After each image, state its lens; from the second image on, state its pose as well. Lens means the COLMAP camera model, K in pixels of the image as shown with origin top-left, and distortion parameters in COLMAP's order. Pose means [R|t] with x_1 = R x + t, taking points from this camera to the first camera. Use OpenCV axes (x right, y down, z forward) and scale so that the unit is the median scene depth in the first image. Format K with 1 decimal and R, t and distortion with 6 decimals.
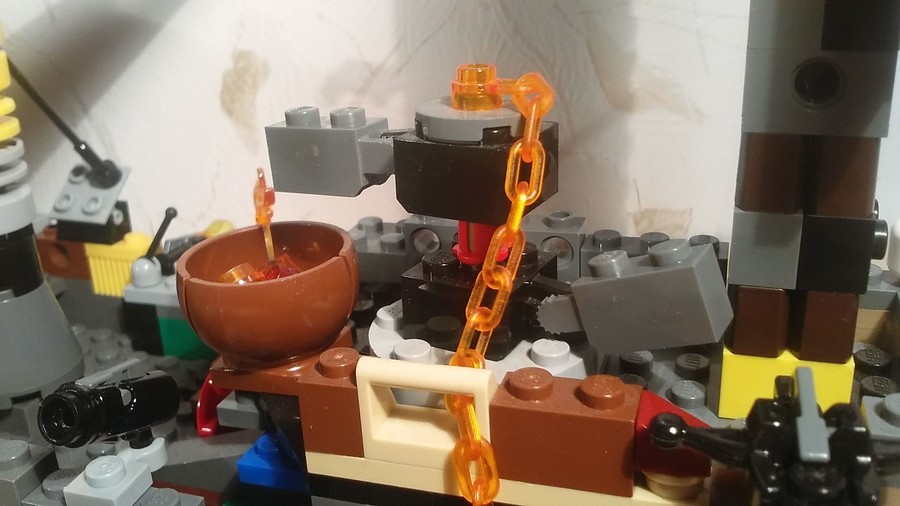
lens RADIAL K [[882.9, 0, 450.0], [0, 882.9, 253.0], [0, 0, 1]] dist [0.058068, -0.325833]
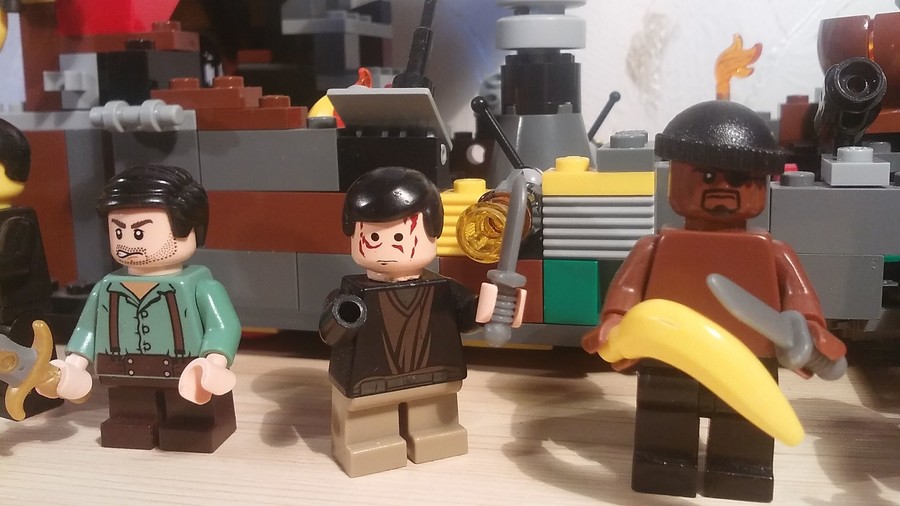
lens RADIAL K [[882.9, 0, 450.0], [0, 882.9, 253.0], [0, 0, 1]] dist [0.058068, -0.325833]
pose [[0.996633, 0.006337, 0.081748, -0.890424], [0.009964, 0.980260, -0.197462, 0.524996], [-0.081386, 0.197612, 0.976896, -0.013789]]
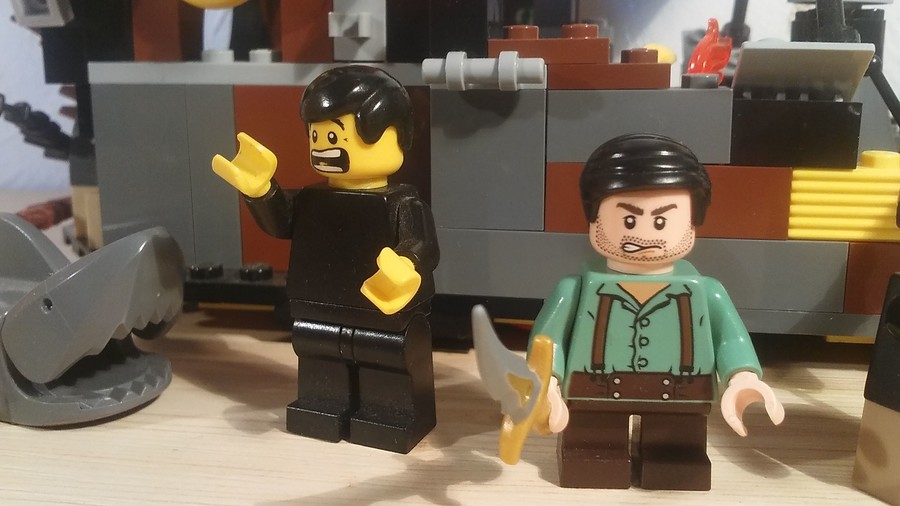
lens RADIAL K [[882.9, 0, 450.0], [0, 882.9, 253.0], [0, 0, 1]] dist [0.058068, -0.325833]
pose [[0.984156, -0.003151, 0.177276, -1.378461], [0.030584, 0.987872, -0.152232, 0.457613], [-0.174646, 0.155241, 0.972316, 0.213937]]
